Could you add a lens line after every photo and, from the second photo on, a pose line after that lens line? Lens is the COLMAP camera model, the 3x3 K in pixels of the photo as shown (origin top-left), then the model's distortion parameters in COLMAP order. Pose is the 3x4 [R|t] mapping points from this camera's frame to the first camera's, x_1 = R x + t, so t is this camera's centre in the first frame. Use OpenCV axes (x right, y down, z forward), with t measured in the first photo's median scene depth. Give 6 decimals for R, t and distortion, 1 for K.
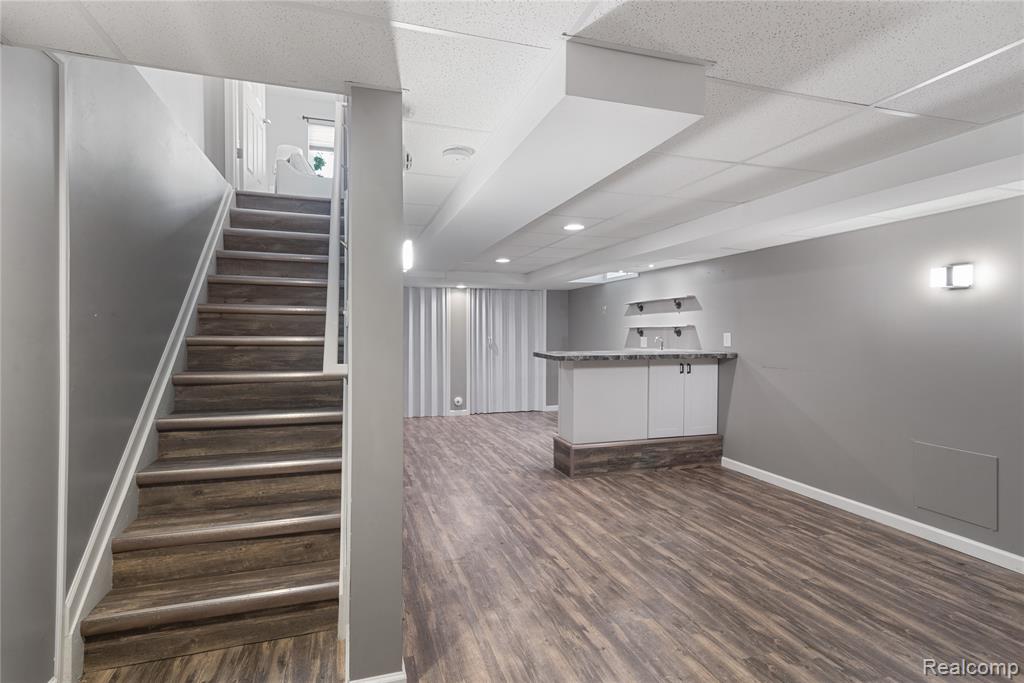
lens RADIAL K [[503.6, 0, 510.4], [0, 503.6, 334.0], [0, 0, 1]] dist [0.006917, 0.001081]
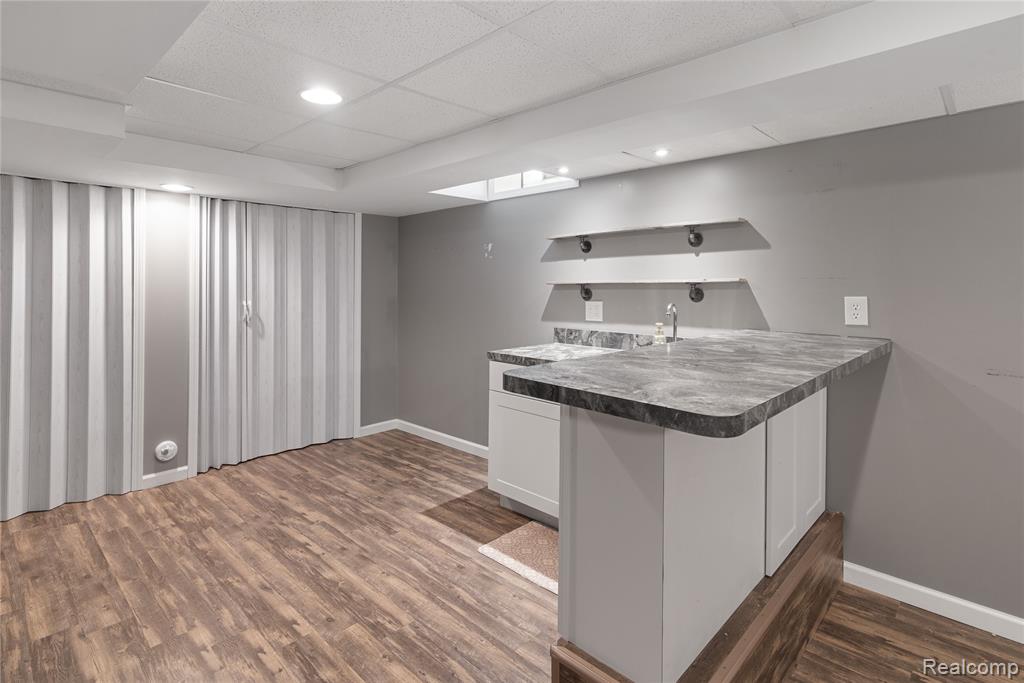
lens RADIAL K [[517.7, 0, 511.1], [0, 517.7, 281.2], [0, 0, 1]] dist [0.013010, 0.002313]
pose [[0.882970, 0.003060, 0.469419, -0.063429], [0.002896, 0.999924, -0.011966, -0.008962], [-0.469420, 0.011925, 0.882895, 0.558795]]
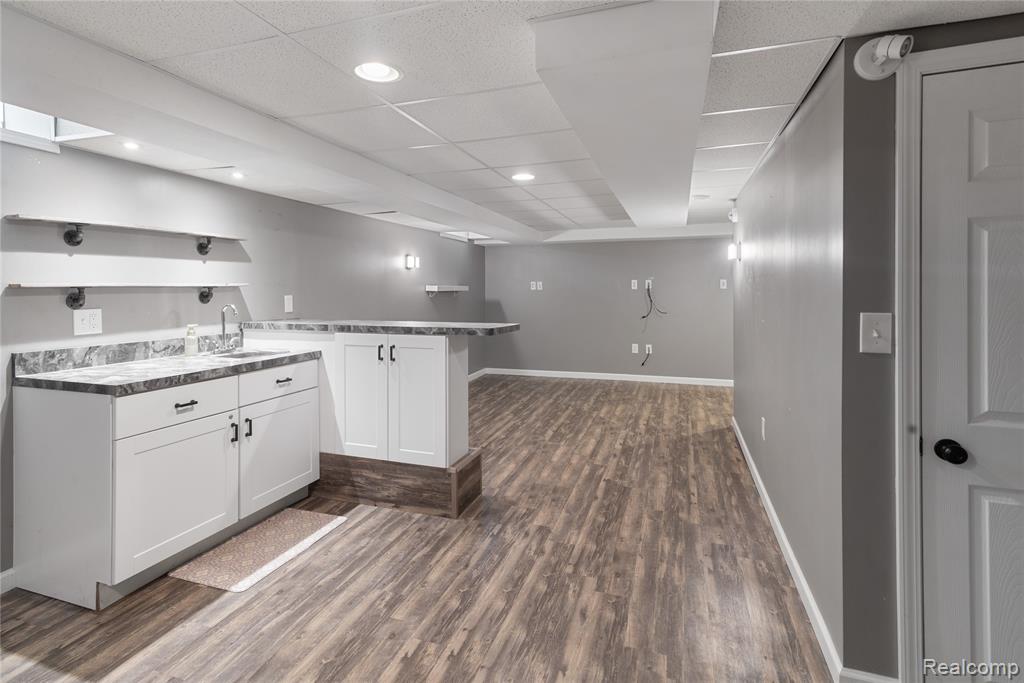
lens RADIAL K [[503.6, 0, 487.7], [0, 503.6, 294.6], [0, 0, 1]] dist [0.006917, 0.001081]
pose [[-0.781909, -0.005390, 0.623369, -0.243752], [0.005949, 0.999853, 0.016108, -0.010996], [-0.623364, 0.016304, -0.781762, 1.104020]]
